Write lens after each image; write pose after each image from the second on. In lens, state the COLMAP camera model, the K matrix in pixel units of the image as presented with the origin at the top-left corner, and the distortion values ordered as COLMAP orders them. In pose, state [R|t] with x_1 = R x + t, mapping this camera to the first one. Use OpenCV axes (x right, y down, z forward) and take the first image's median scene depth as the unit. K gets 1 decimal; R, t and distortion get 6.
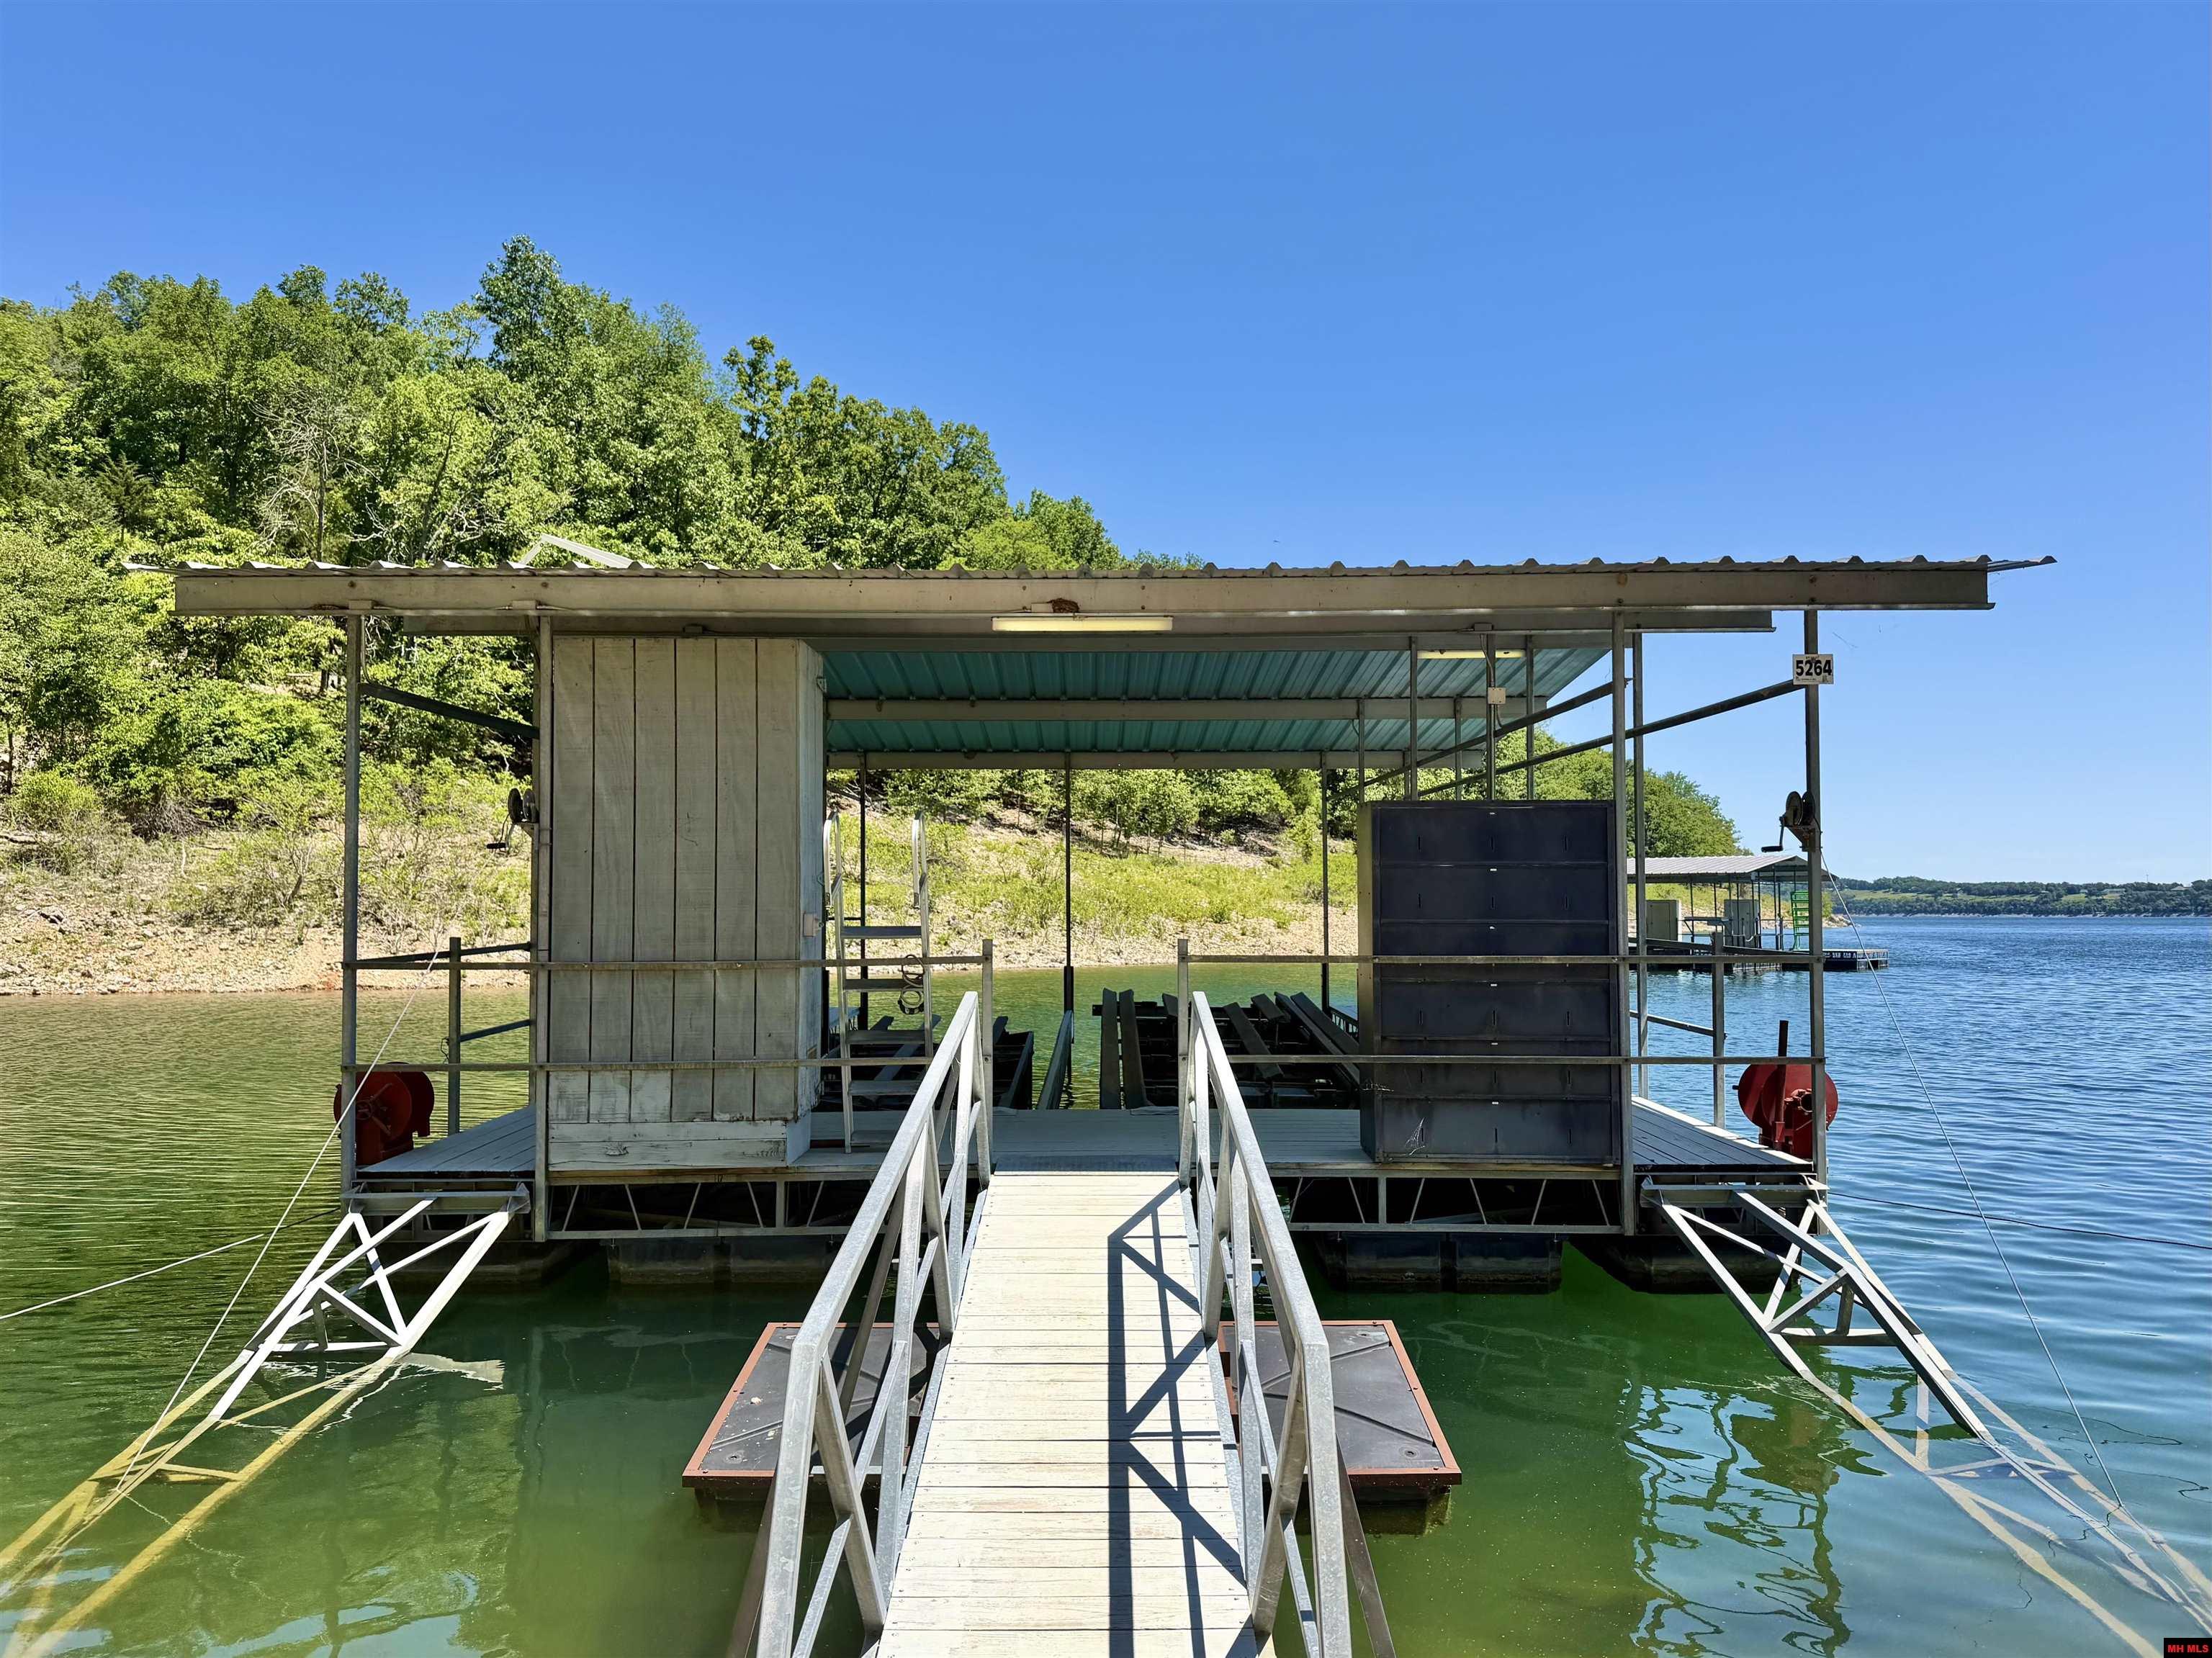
lens RADIAL K [[1551.0, 0, 1106.0], [0, 1551.0, 829.0], [0, 0, 1]] dist [0.121643, -0.186791]
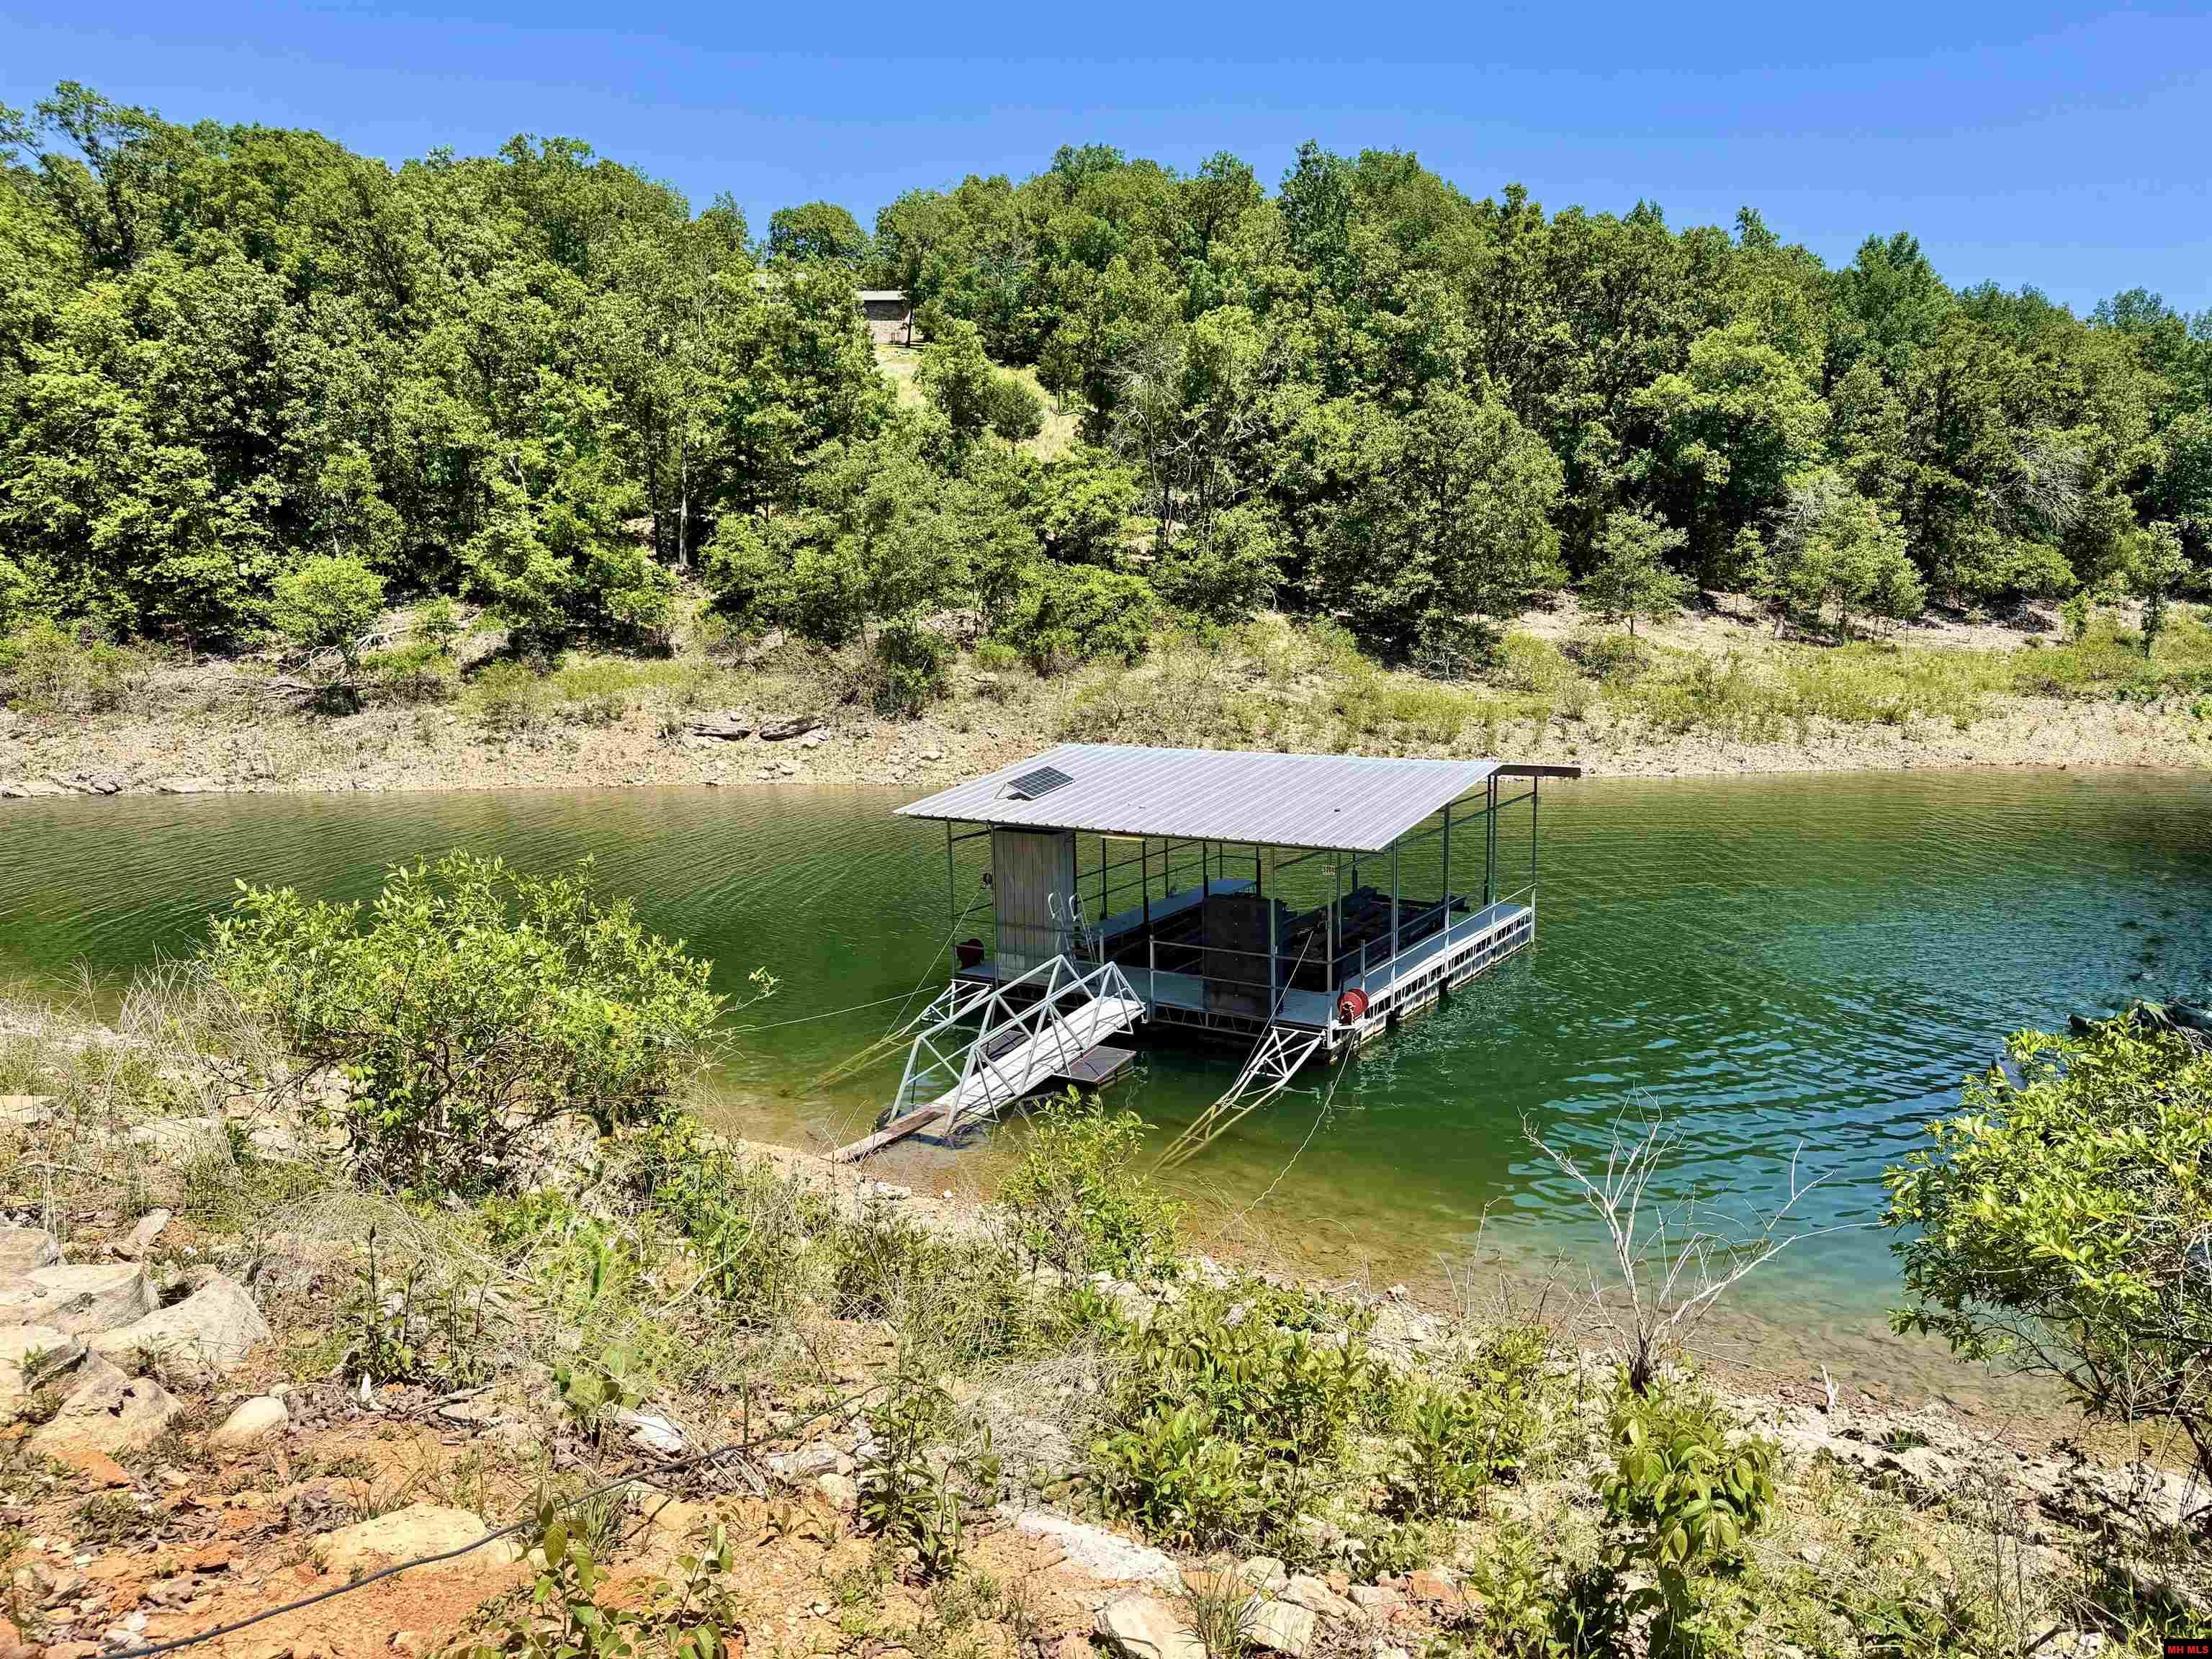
lens RADIAL K [[1551.1, 0, 1106.0], [0, 1551.1, 829.5], [0, 0, 1]] dist [0.121643, -0.186791]
pose [[0.843916, 0.070538, -0.531817, 1.671044], [0.035578, 0.981777, 0.186675, -0.750576], [0.535294, -0.176459, 0.826029, -1.686594]]
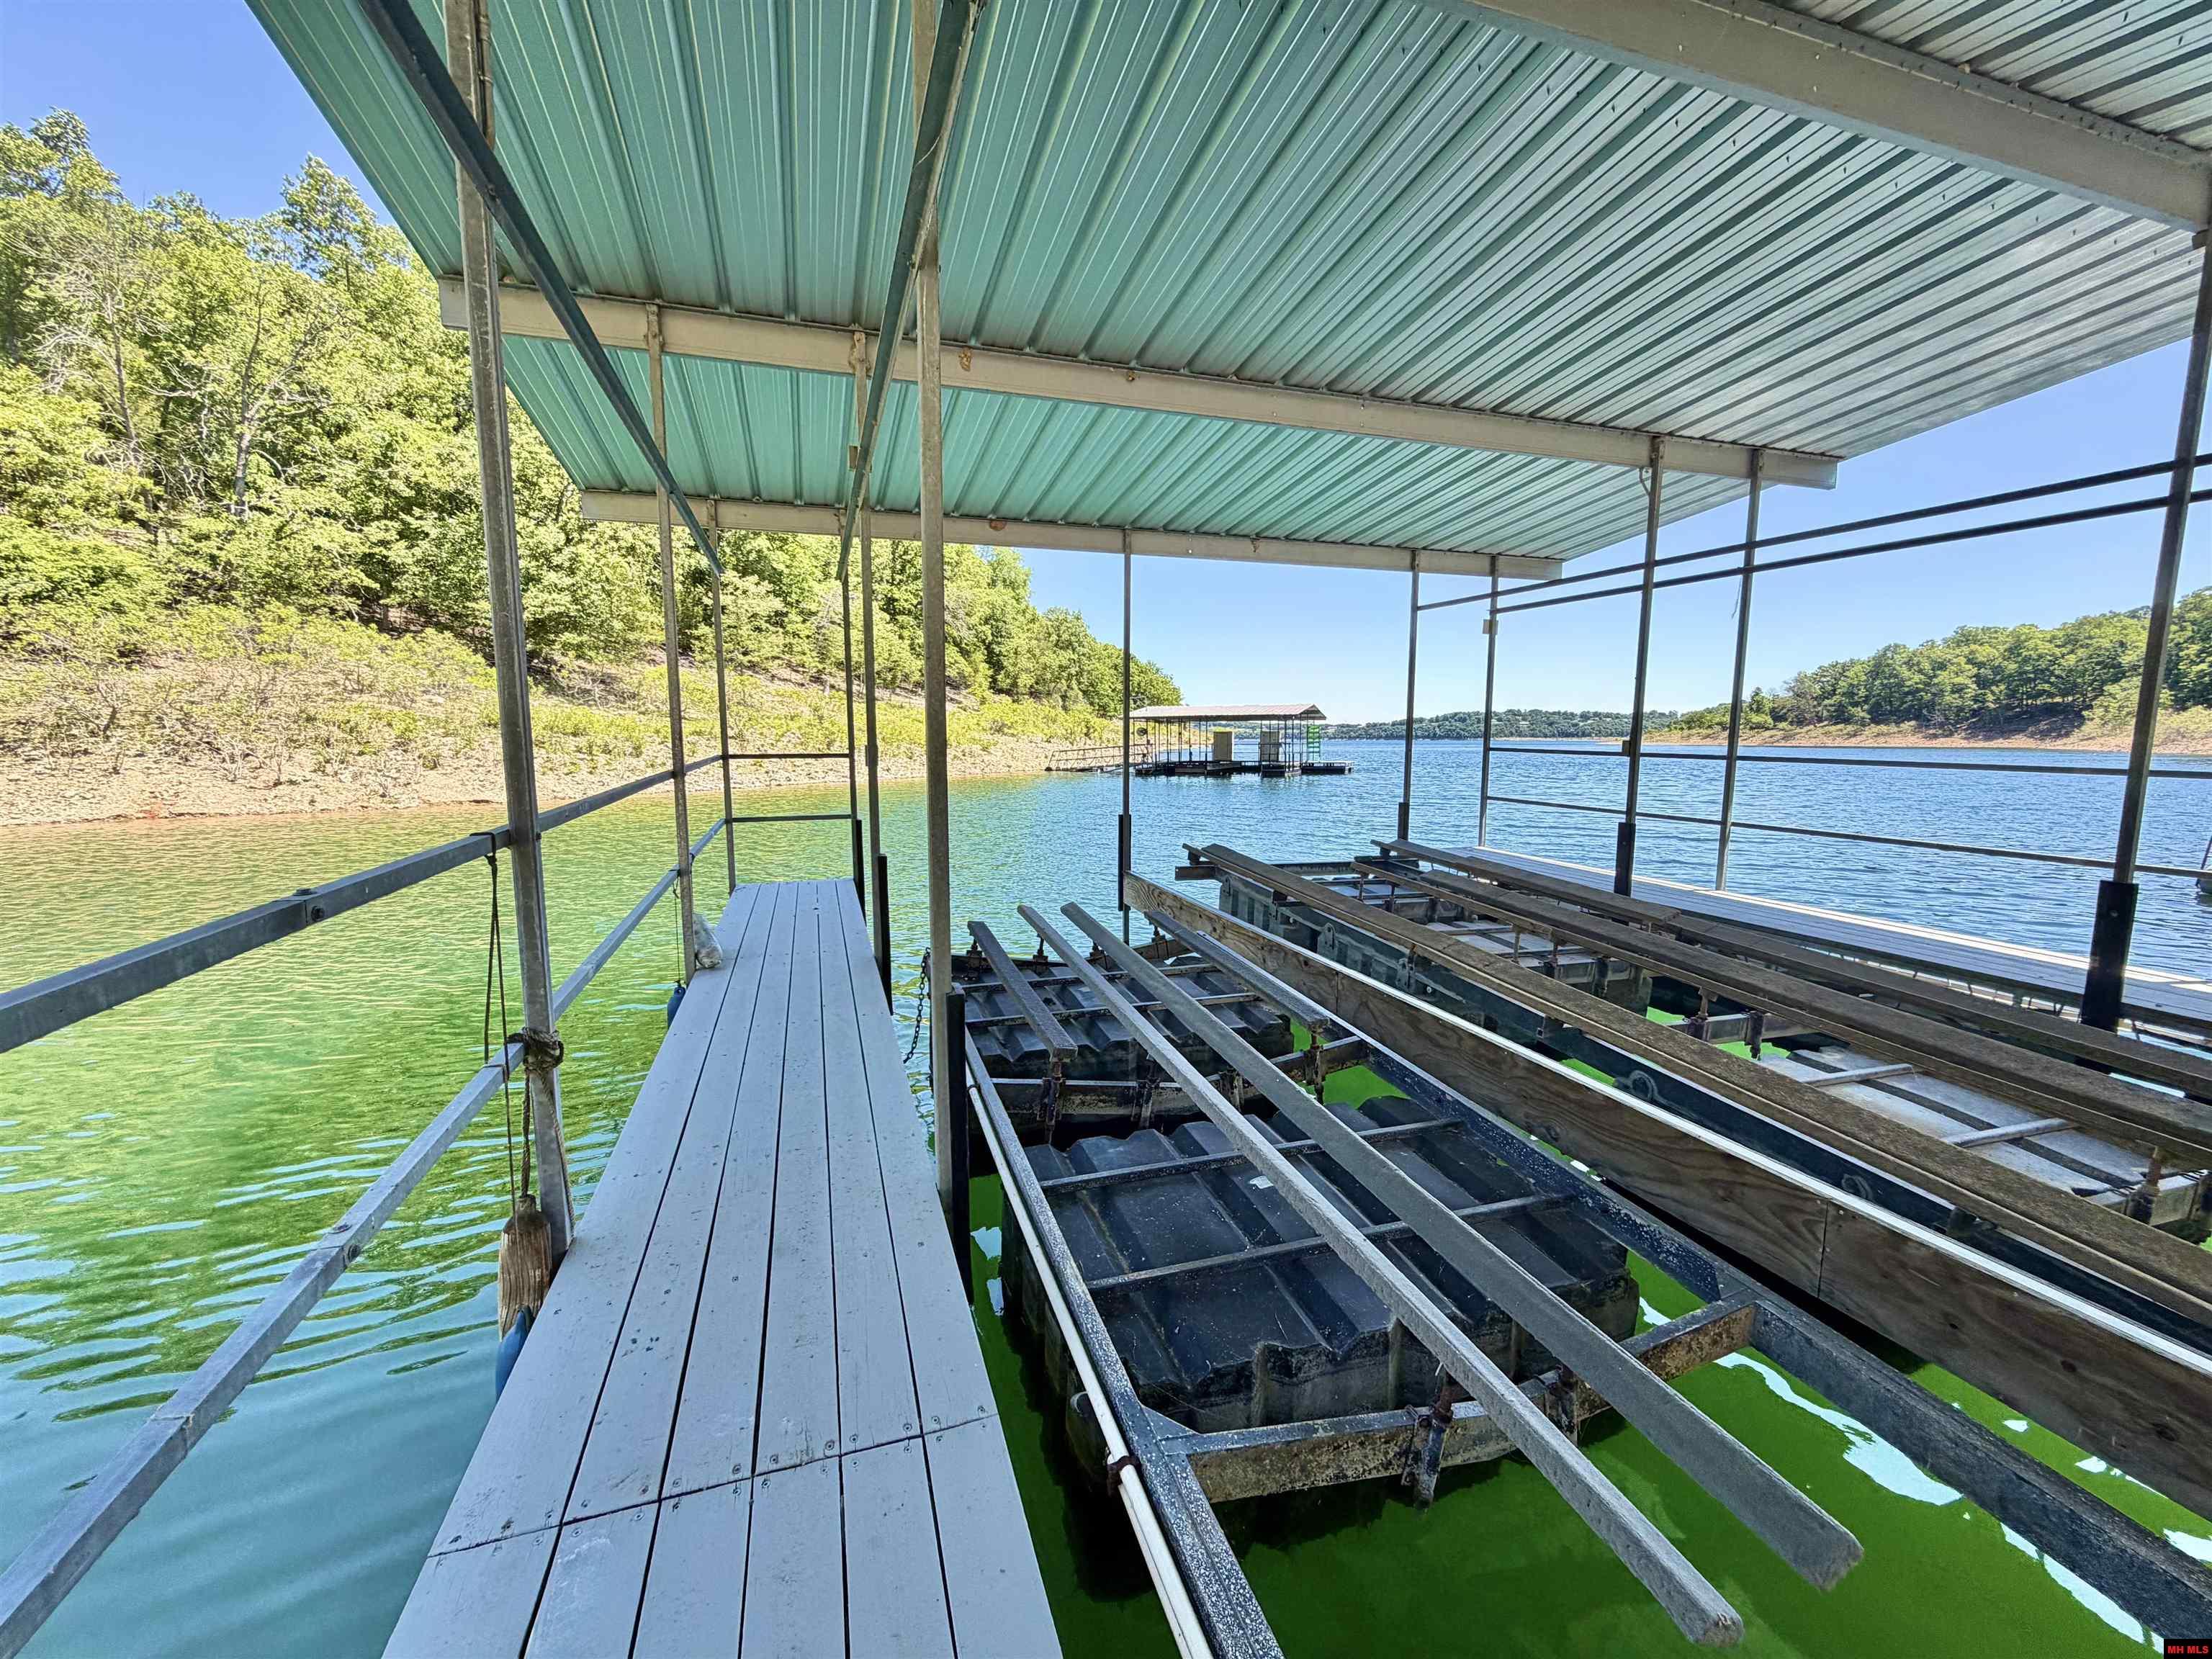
lens RADIAL K [[880.7, 0, 1092.0], [0, 880.7, 823.7], [0, 0, 1]] dist [0.001476, 0.000424]
pose [[0.953168, -0.031275, 0.300820, -0.401488], [-0.013647, 0.989178, 0.146082, 0.064591], [-0.302133, -0.143346, 0.942426, 1.337068]]
